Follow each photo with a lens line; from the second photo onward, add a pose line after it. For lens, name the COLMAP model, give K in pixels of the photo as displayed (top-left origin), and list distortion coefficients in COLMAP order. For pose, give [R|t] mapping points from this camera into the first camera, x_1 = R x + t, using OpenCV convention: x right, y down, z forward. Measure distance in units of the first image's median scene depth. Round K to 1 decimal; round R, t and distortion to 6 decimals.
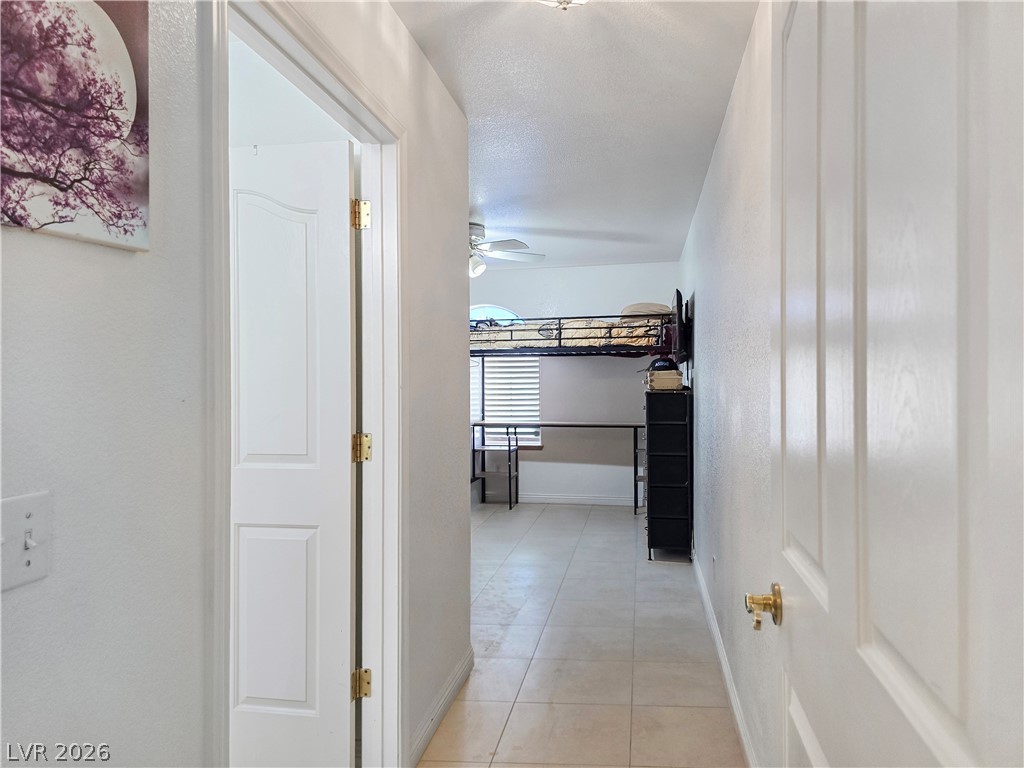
lens RADIAL K [[687.0, 0, 511.5], [0, 687.0, 381.5], [0, 0, 1]] dist [0.050807, 0.000261]
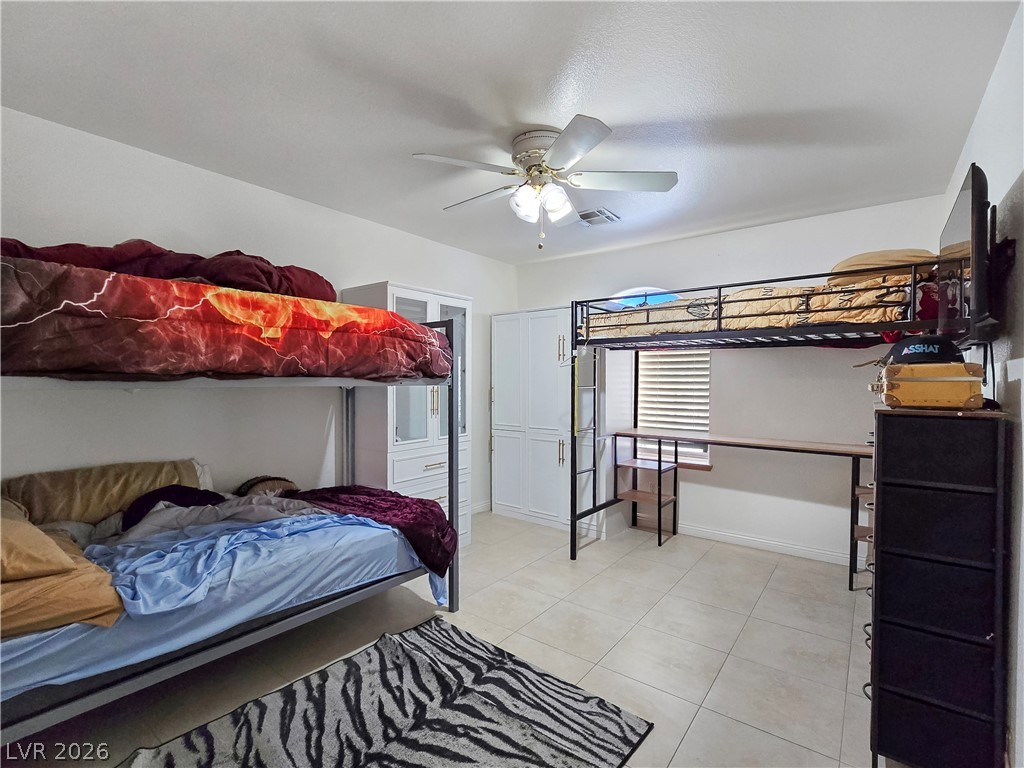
lens RADIAL K [[471.8, 0, 526.7], [0, 471.8, 387.1], [0, 0, 1]] dist [-0.005141, 0.000656]
pose [[0.901840, 0.019081, -0.431648, 0.099717], [-0.010969, 0.999713, 0.021275, -0.003574], [0.431930, -0.014452, 0.901791, 0.512231]]
